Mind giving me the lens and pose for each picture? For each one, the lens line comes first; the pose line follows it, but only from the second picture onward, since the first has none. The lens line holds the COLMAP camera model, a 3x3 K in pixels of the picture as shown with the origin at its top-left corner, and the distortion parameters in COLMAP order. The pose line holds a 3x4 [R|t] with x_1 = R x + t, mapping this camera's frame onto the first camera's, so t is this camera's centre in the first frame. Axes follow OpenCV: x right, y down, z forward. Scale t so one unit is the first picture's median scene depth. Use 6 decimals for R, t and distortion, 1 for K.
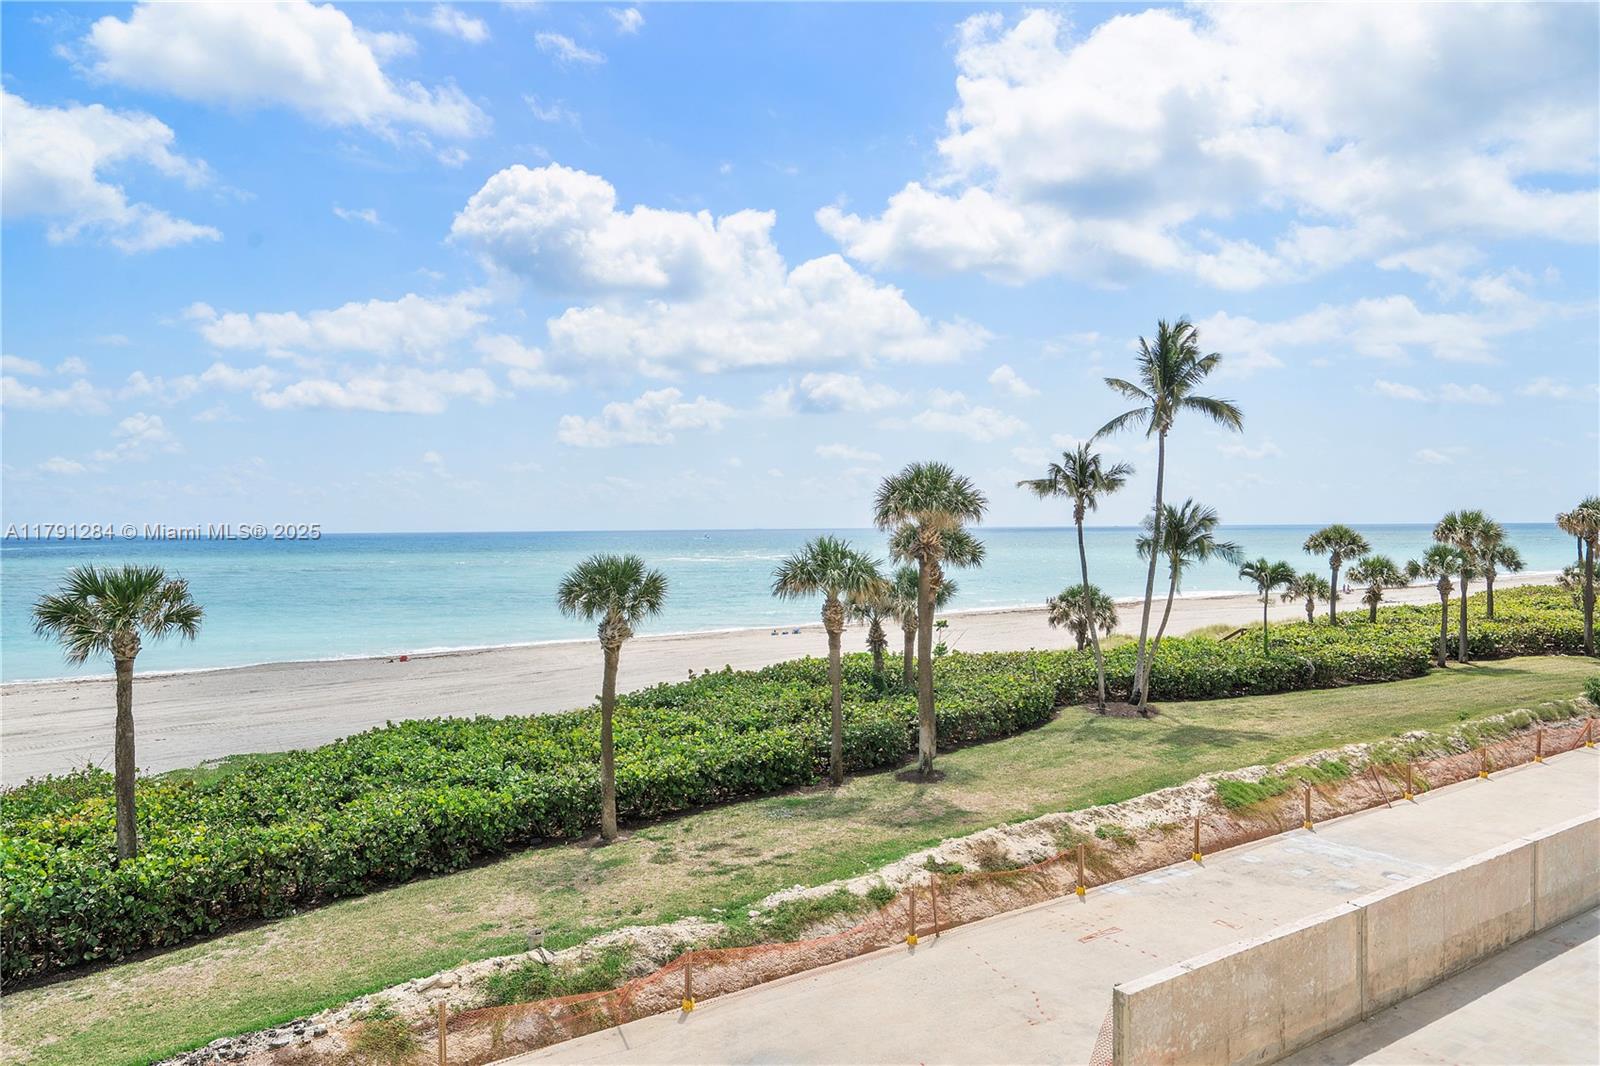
lens RADIAL K [[1104.9, 0, 794.7], [0, 1104.9, 531.5], [0, 0, 1]] dist [-0.002556, -0.000046]
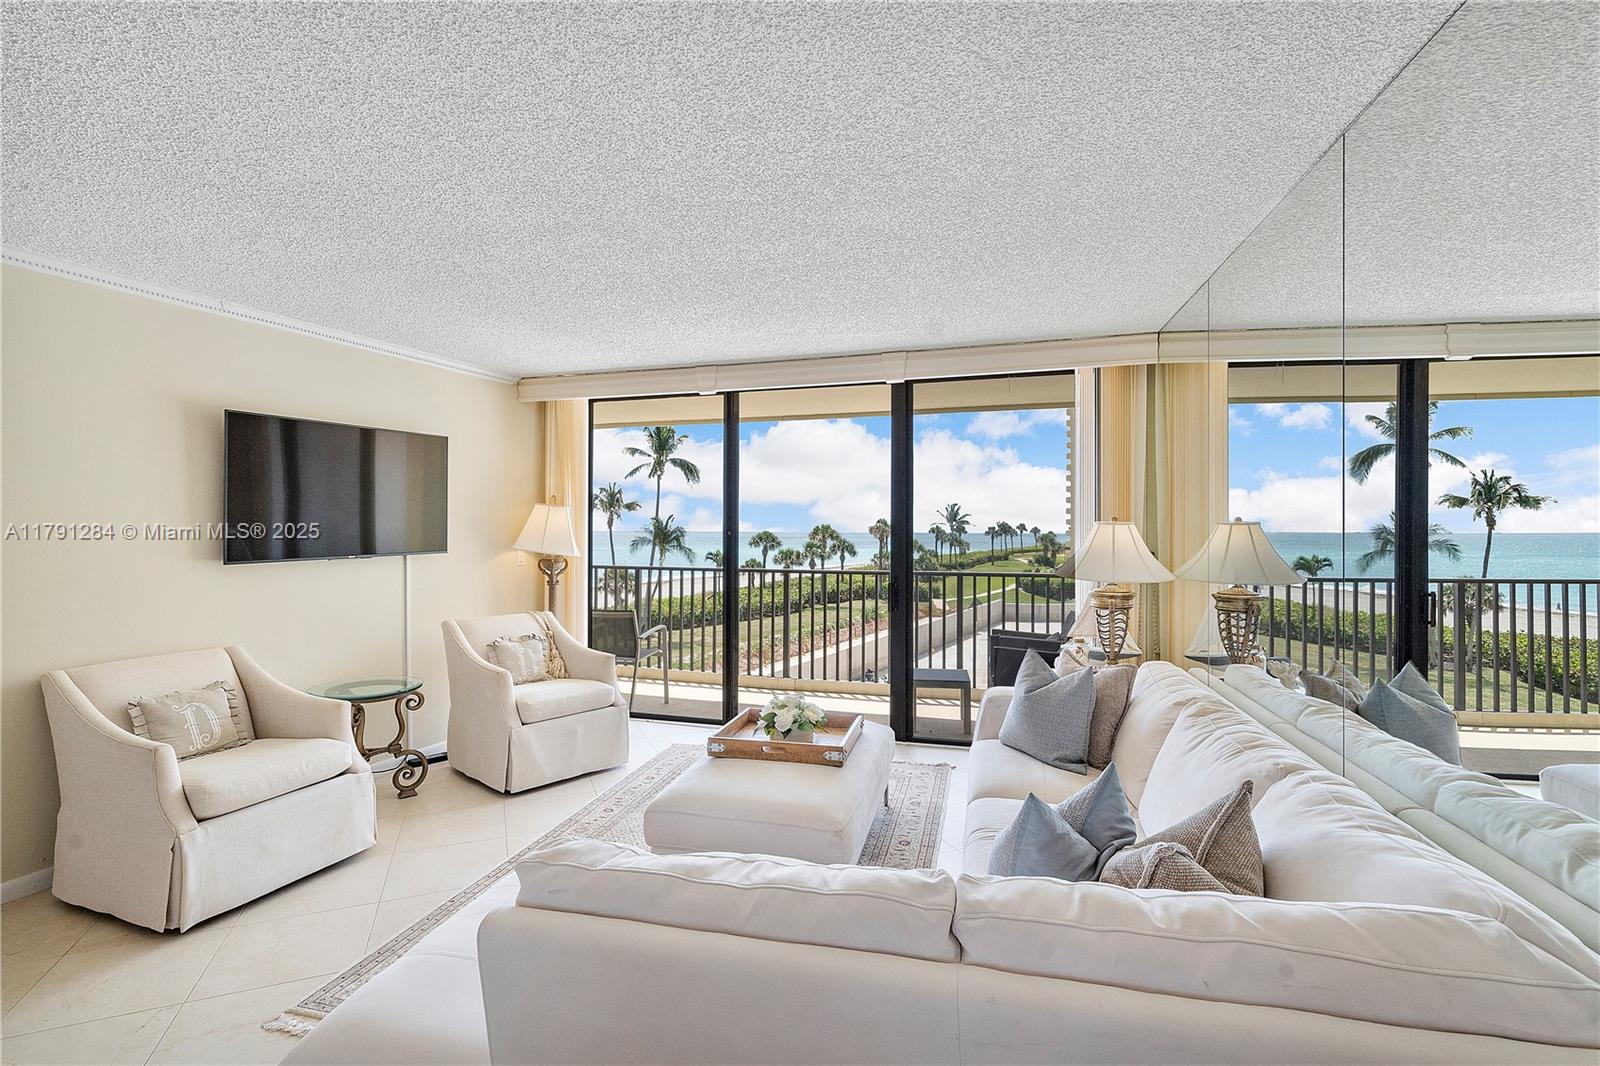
lens RADIAL K [[753.6, 0, 790.4], [0, 753.6, 528.7], [0, 0, 1]] dist [0.000527, 0.002673]
pose [[0.897439, 0.005257, 0.441108, -0.005599], [-0.001075, 0.999952, -0.009730, 0.002831], [-0.441138, 0.008258, 0.897401, -0.158535]]
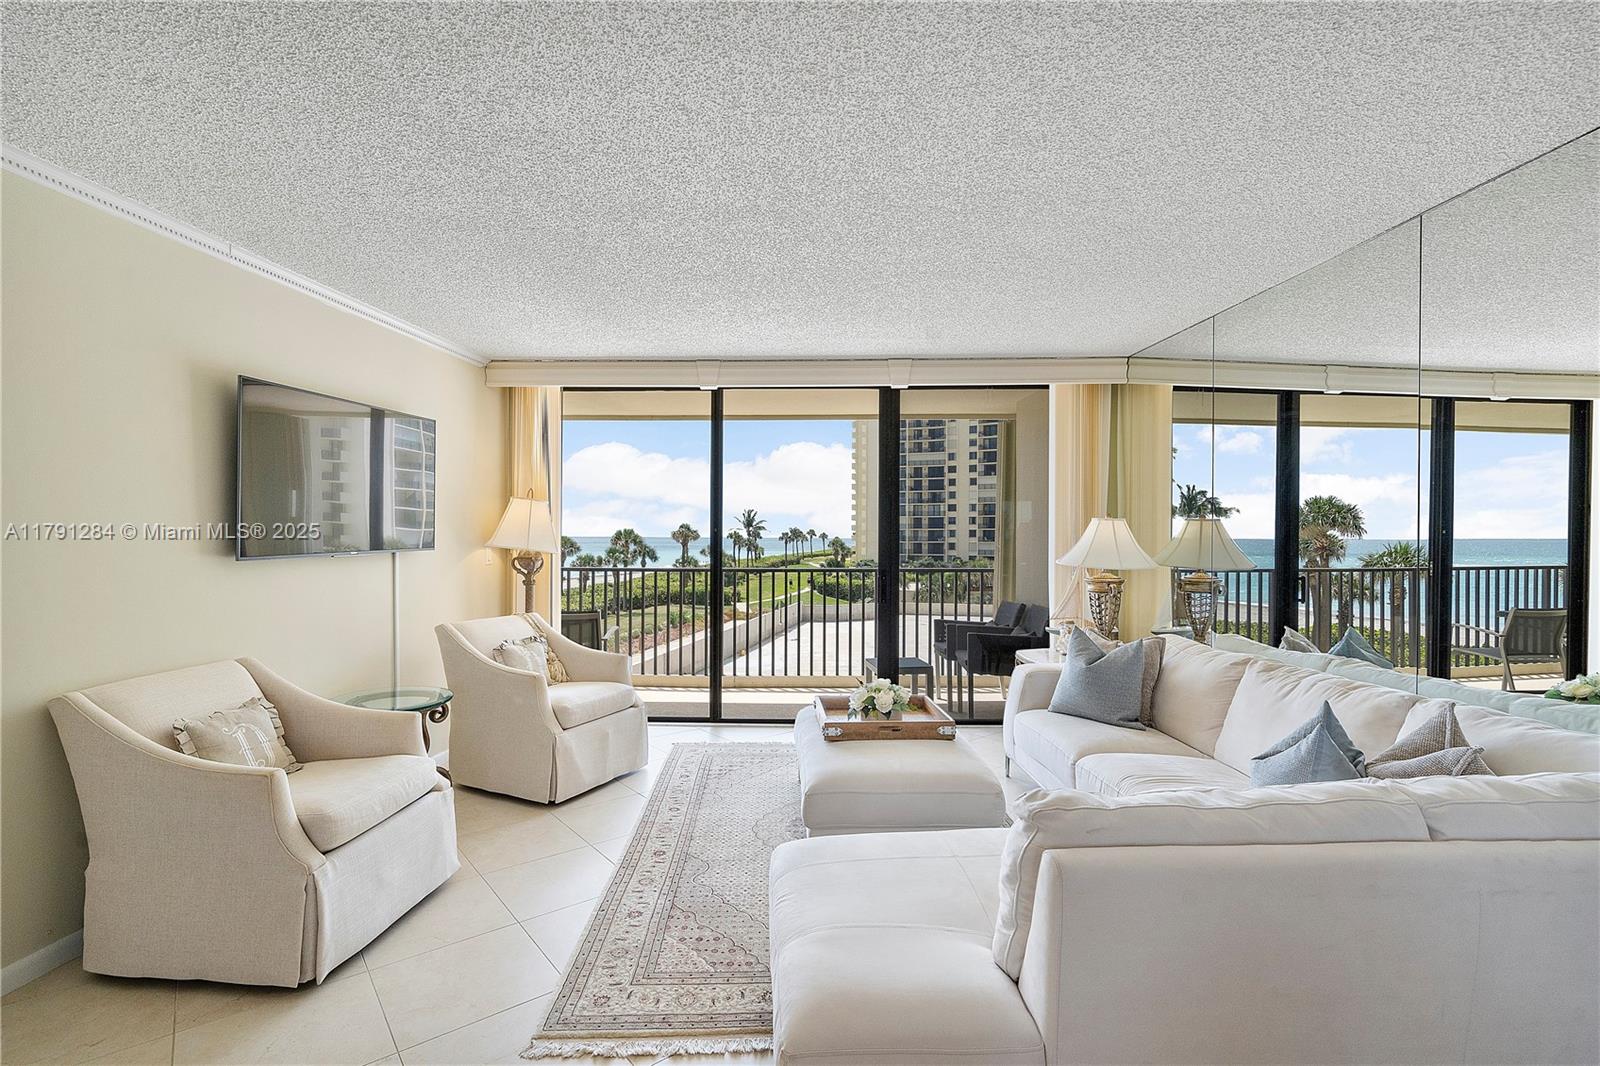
lens RADIAL K [[753.6, 0, 796.7], [0, 753.6, 538.8], [0, 0, 1]] dist [0.000527, 0.002673]
pose [[0.738162, 0.002082, 0.674620, -0.031034], [0.000502, 0.999993, -0.003636, 0.004190], [-0.674623, 0.003023, 0.738156, -0.144153]]
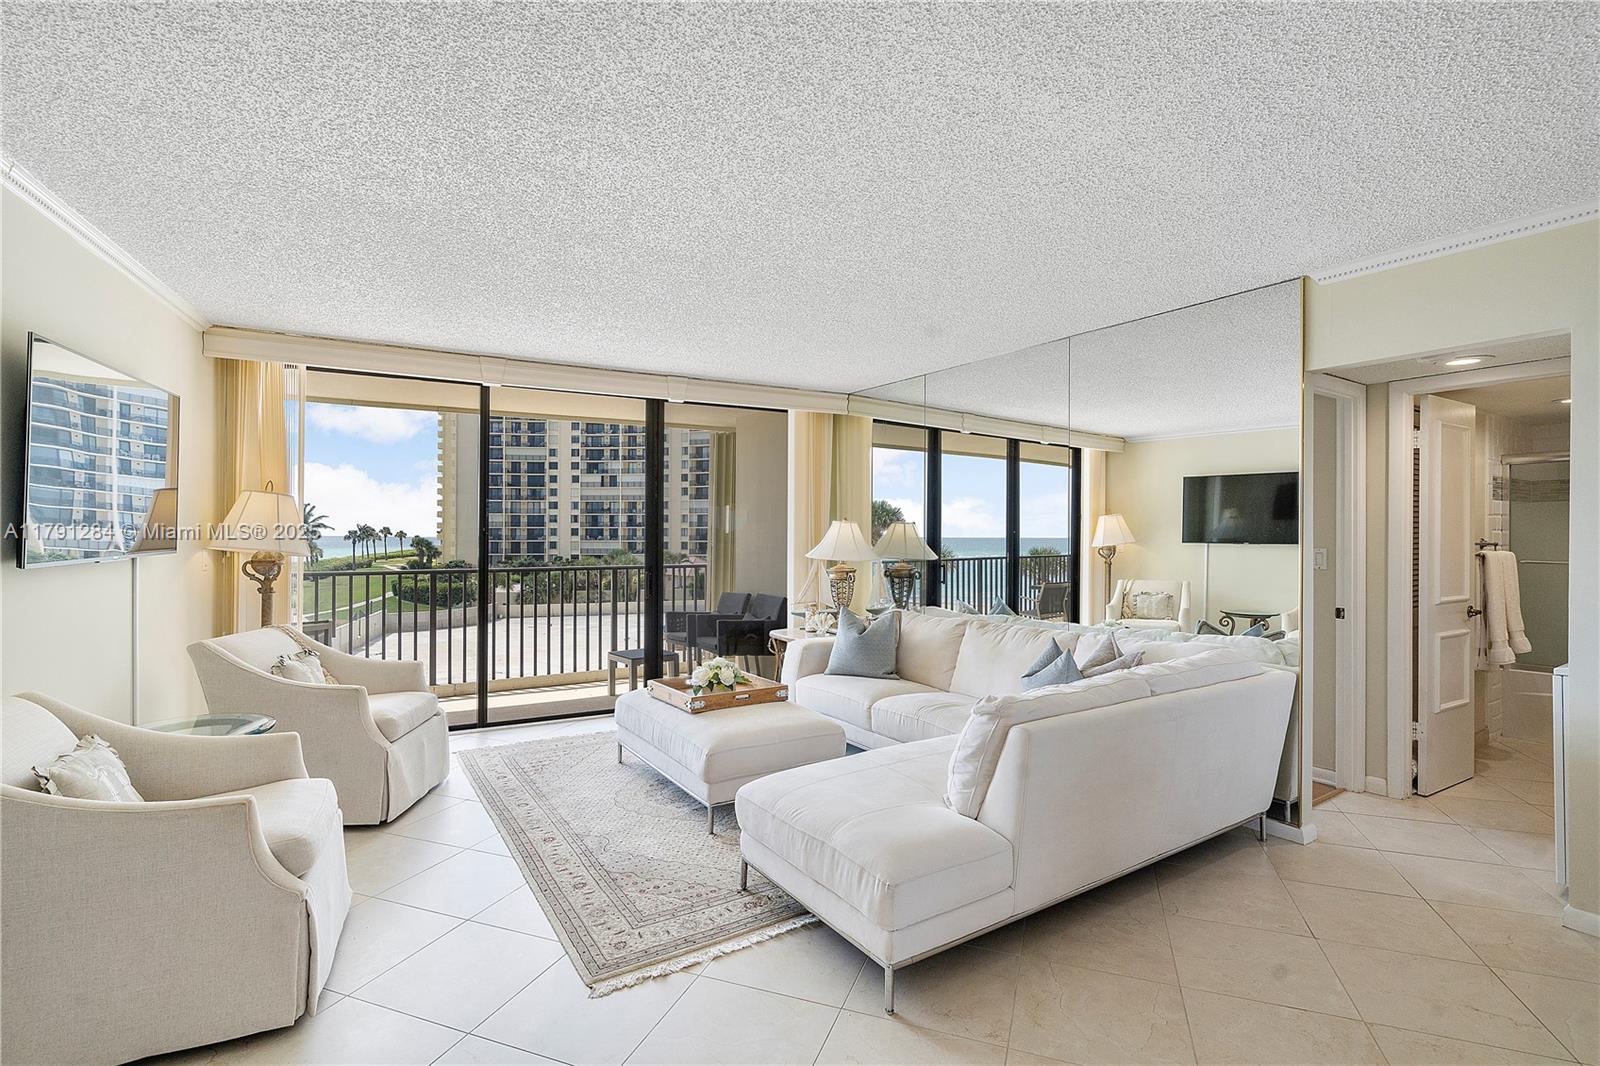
lens RADIAL K [[753.6, 0, 806.5], [0, 753.6, 533.1], [0, 0, 1]] dist [0.000527, 0.002673]
pose [[0.292205, 0.005028, 0.956342, -0.055319], [0.005952, 0.999957, -0.007076, 0.004046], [-0.956337, 0.007760, 0.292163, -0.129828]]
